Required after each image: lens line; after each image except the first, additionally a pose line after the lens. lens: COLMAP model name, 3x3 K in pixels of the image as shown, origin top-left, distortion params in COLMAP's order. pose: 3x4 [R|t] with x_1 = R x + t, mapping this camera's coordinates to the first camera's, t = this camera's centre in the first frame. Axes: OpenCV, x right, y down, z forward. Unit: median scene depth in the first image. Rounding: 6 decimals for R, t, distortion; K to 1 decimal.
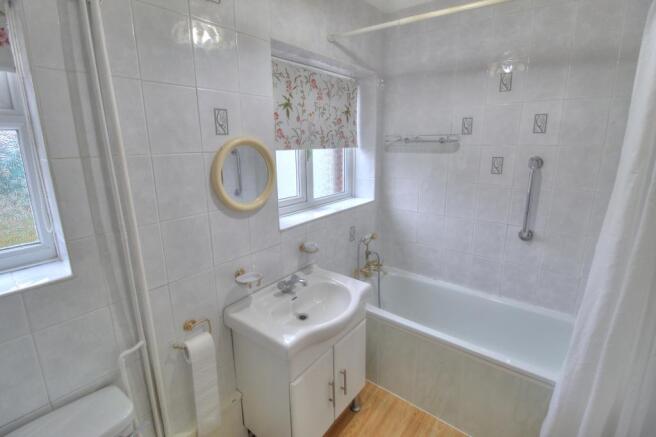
lens RADIAL K [[308.3, 0, 330.5], [0, 308.3, 206.7], [0, 0, 1]] dist [-0.000641, -0.013336]
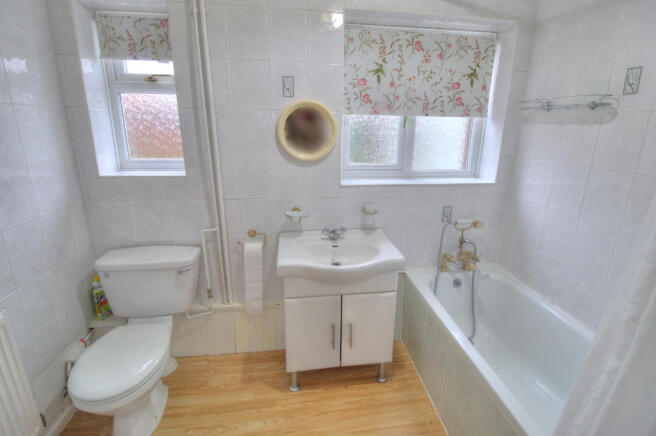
lens RADIAL K [[308.3, 0, 330.5], [0, 308.3, 206.2], [0, 0, 1]] dist [-0.000641, -0.013336]
pose [[0.702685, 0.199338, -0.683006, 0.496294], [-0.170604, 0.979152, 0.110251, 0.027768], [0.690744, 0.039052, 0.722044, 0.140651]]
